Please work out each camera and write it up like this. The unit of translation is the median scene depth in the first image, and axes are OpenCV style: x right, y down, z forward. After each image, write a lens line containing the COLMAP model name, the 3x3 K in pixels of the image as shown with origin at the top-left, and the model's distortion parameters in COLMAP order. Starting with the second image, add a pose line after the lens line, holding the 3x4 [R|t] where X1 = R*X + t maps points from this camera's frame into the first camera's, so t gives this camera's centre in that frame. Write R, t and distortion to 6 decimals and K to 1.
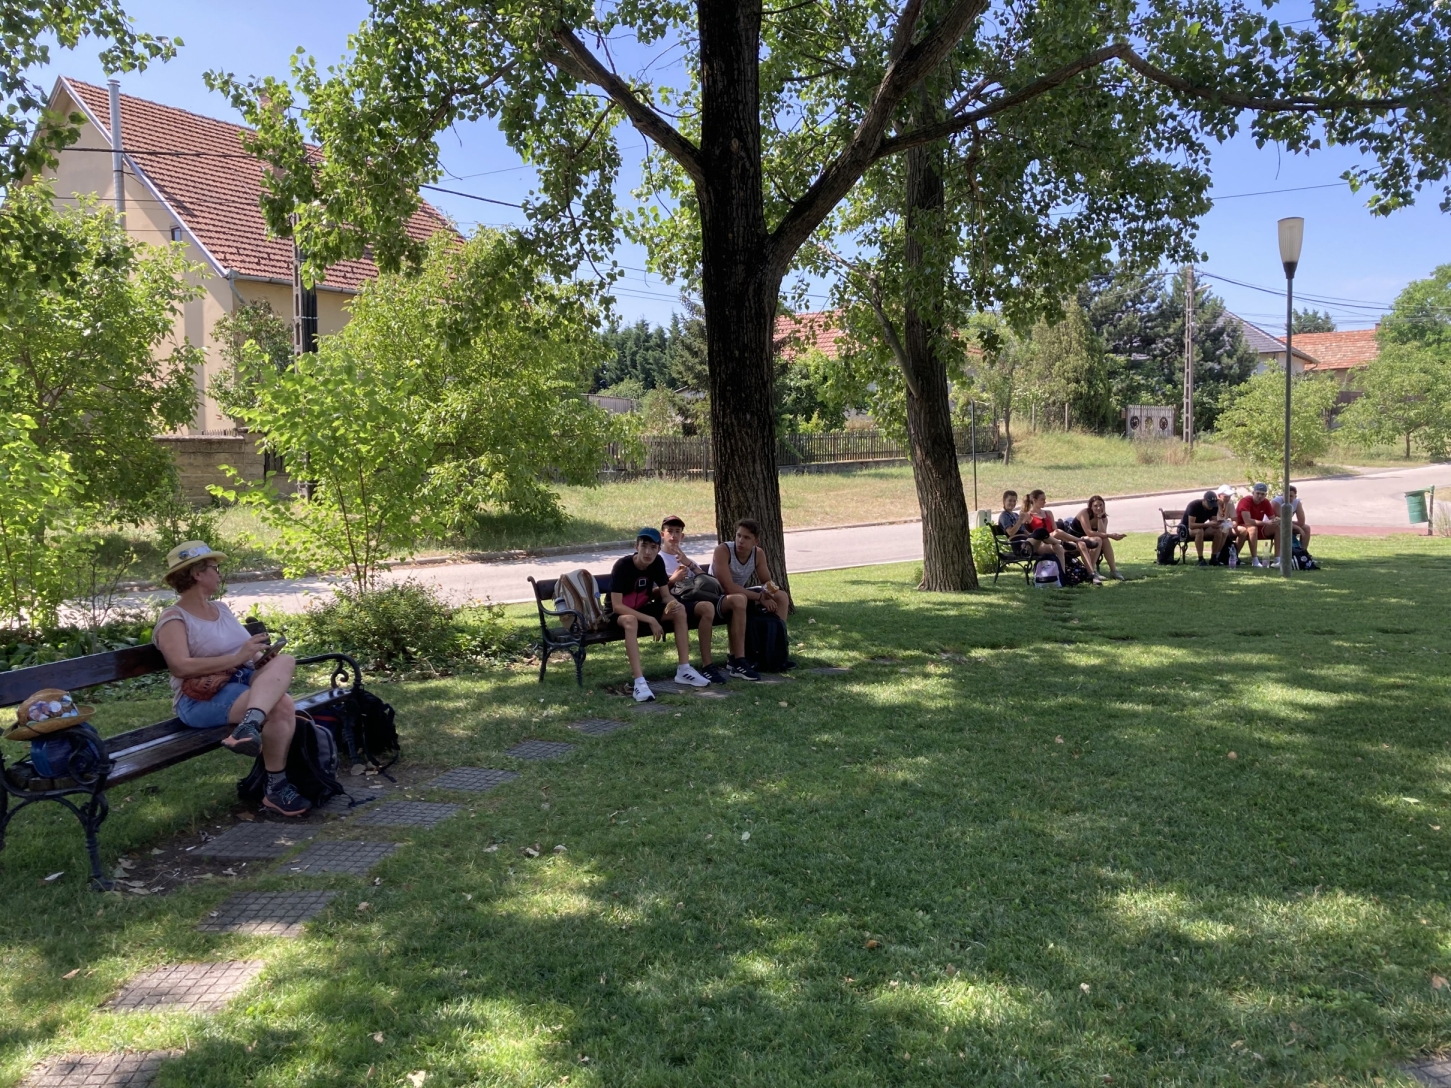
lens RADIAL K [[1190.3, 0, 741.5], [0, 1190.3, 522.7], [0, 0, 1]] dist [0.031547, -0.020042]
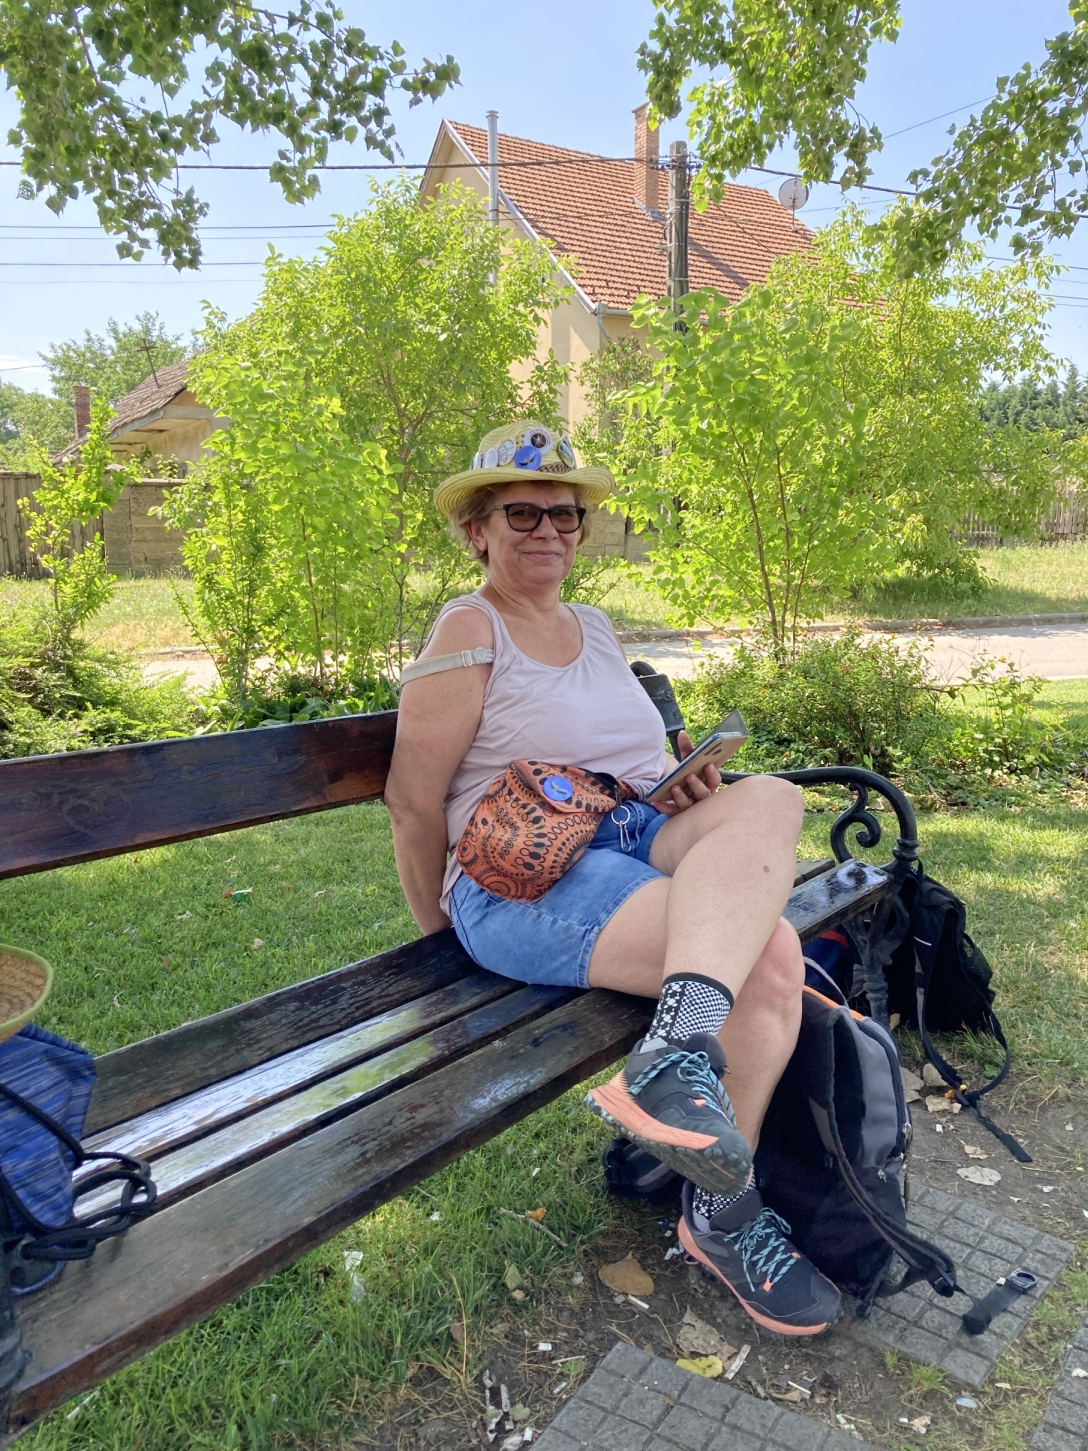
lens RADIAL K [[1190.3, 0, 546.3], [0, 1190.3, 725.7], [0, 0, 1]] dist [0.031547, -0.020042]
pose [[0.904953, 0.067757, -0.420081, -0.066253], [-0.026660, 0.994329, 0.102947, 0.014727], [0.424675, -0.081963, 0.901628, 0.153117]]
